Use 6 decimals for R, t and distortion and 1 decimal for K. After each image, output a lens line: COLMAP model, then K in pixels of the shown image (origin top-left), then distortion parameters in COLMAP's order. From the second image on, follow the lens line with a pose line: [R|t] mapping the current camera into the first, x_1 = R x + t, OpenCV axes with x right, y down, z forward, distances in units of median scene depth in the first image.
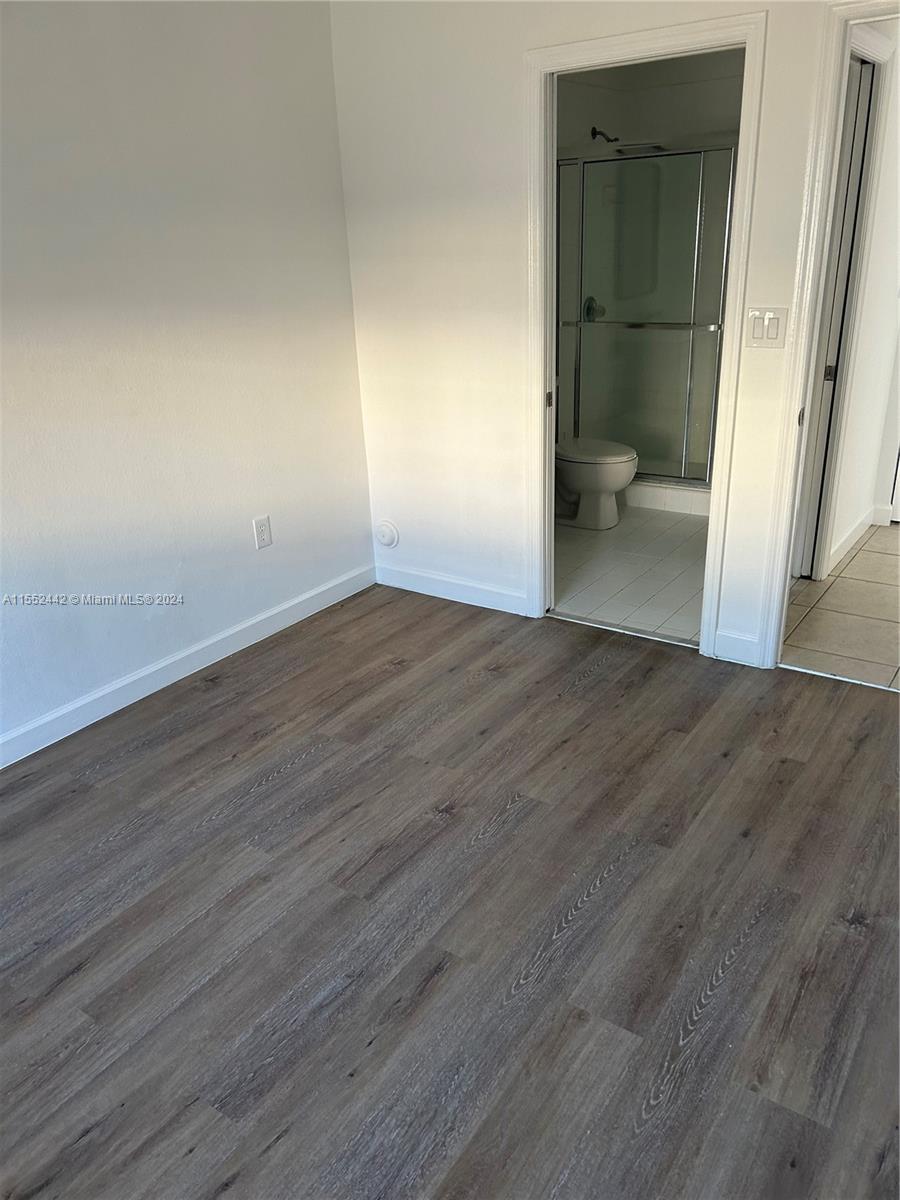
lens RADIAL K [[904.8, 0, 447.6], [0, 904.8, 601.4], [0, 0, 1]] dist [0.052442, -0.057438]
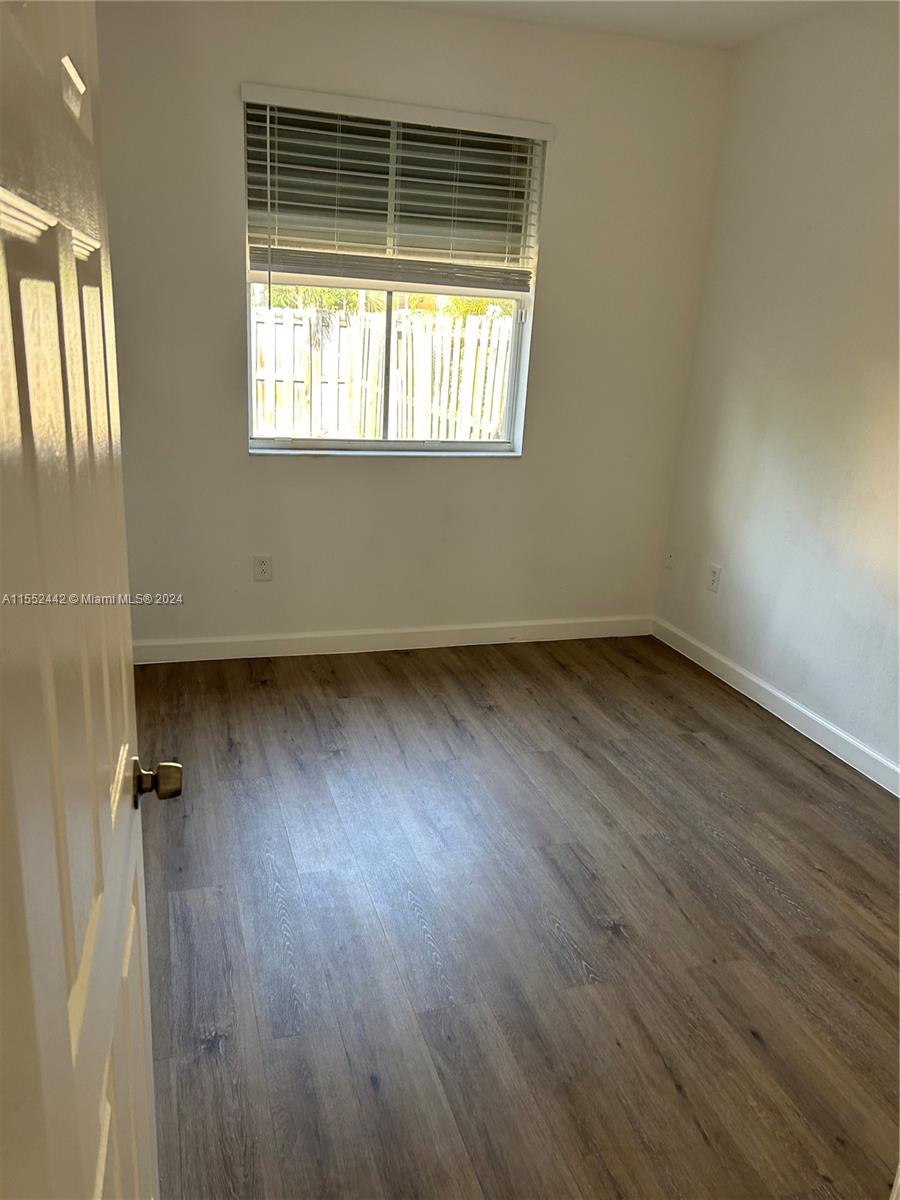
lens RADIAL K [[904.8, 0, 447.6], [0, 904.8, 601.4], [0, 0, 1]] dist [0.052442, -0.057438]
pose [[-0.609305, 0.251842, -0.751880, 0.707684], [-0.324276, 0.786164, 0.526110, -0.464919], [0.723597, 0.564378, -0.397347, 1.021227]]
